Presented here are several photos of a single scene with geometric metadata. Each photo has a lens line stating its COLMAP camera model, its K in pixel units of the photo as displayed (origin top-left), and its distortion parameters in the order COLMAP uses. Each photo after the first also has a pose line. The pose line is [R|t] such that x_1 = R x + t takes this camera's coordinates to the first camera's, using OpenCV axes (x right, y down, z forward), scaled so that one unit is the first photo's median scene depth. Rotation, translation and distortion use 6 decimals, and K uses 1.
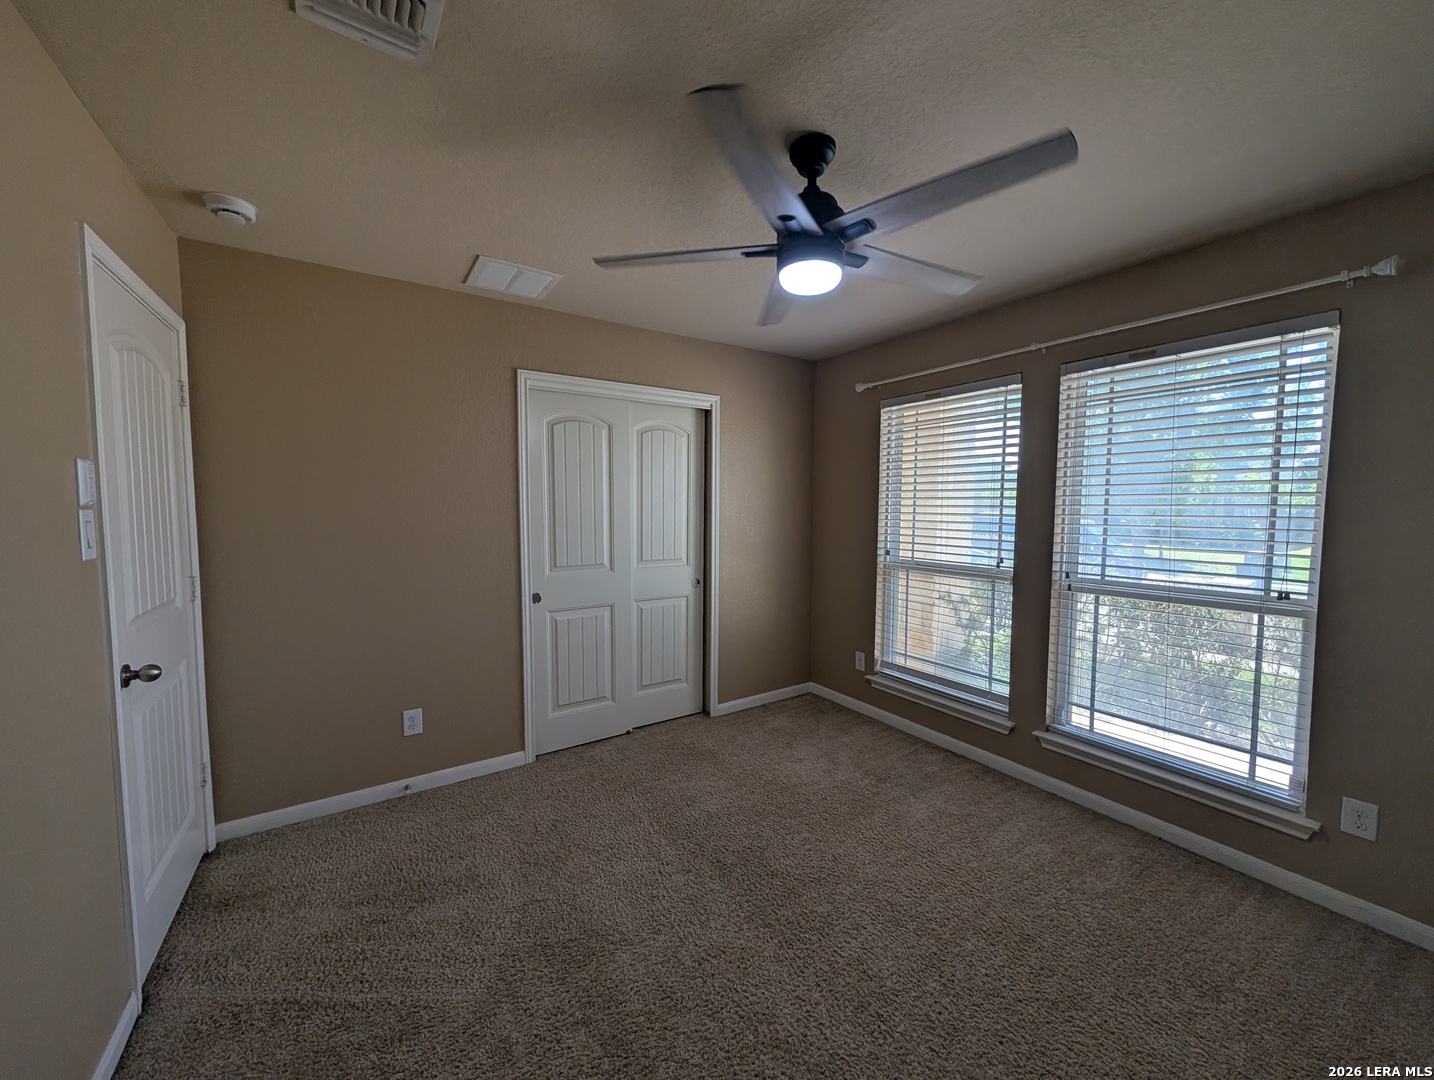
lens RADIAL K [[542.9, 0, 720.0], [0, 542.9, 541.4], [0, 0, 1]] dist [-0.000629, 0.000161]
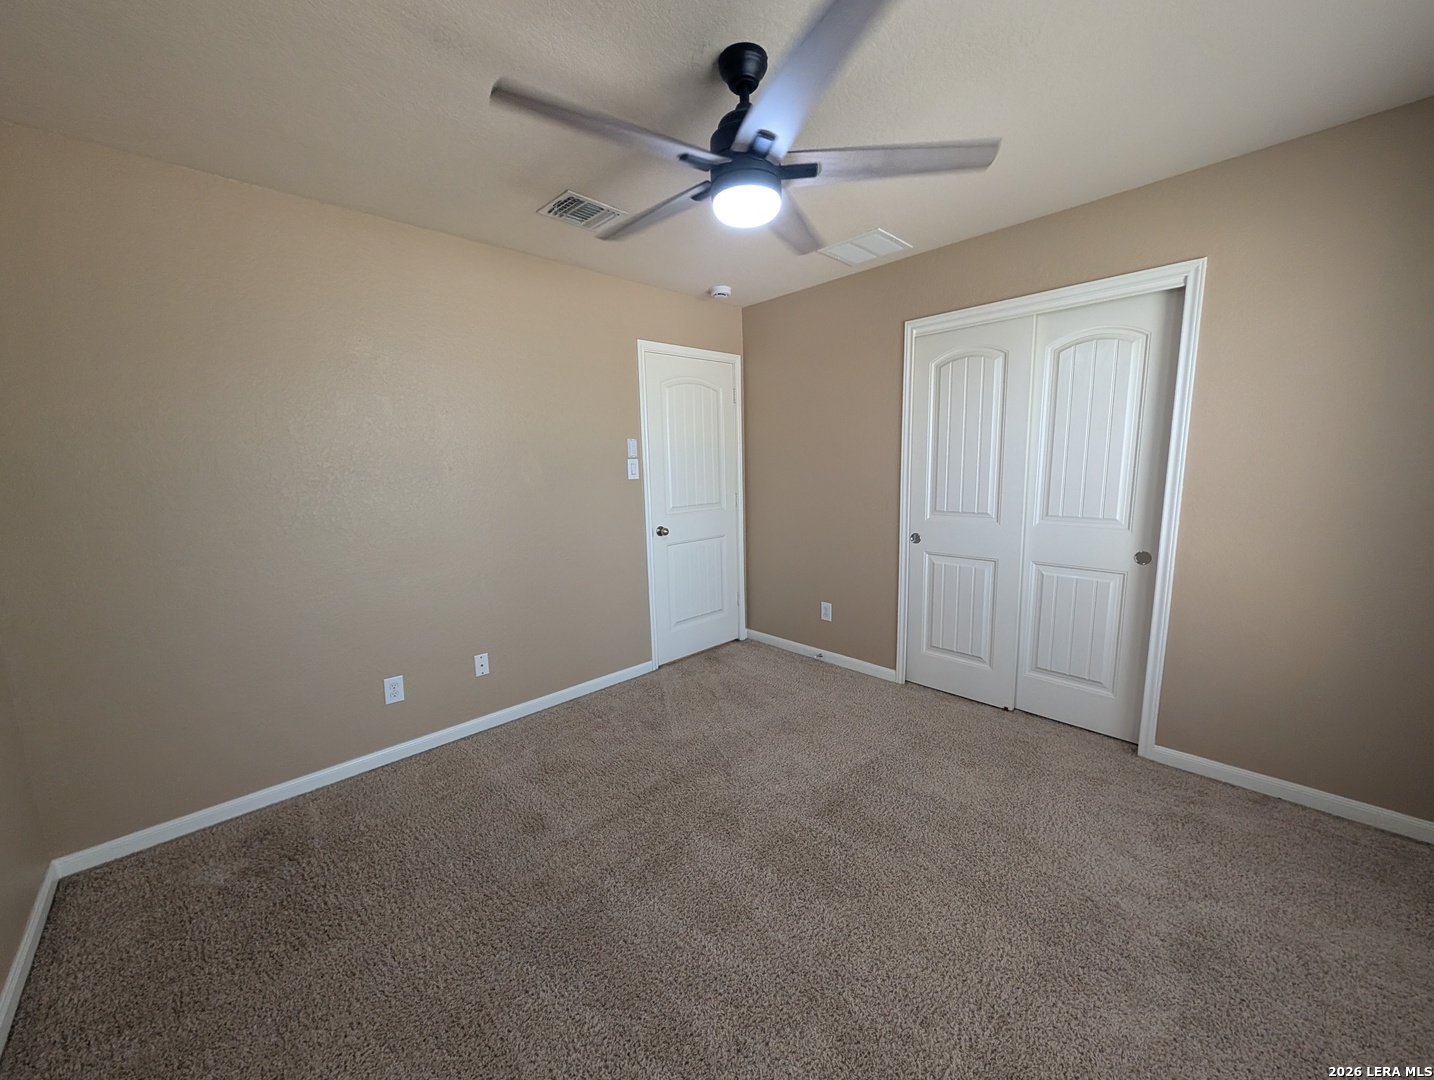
lens RADIAL K [[542.9, 0, 720.0], [0, 542.9, 541.4], [0, 0, 1]] dist [-0.000629, 0.000161]
pose [[0.179518, 0.142048, -0.973445, 0.619289], [-0.041318, 0.989736, 0.136806, -0.018399], [0.982887, 0.015661, 0.183545, 0.420691]]
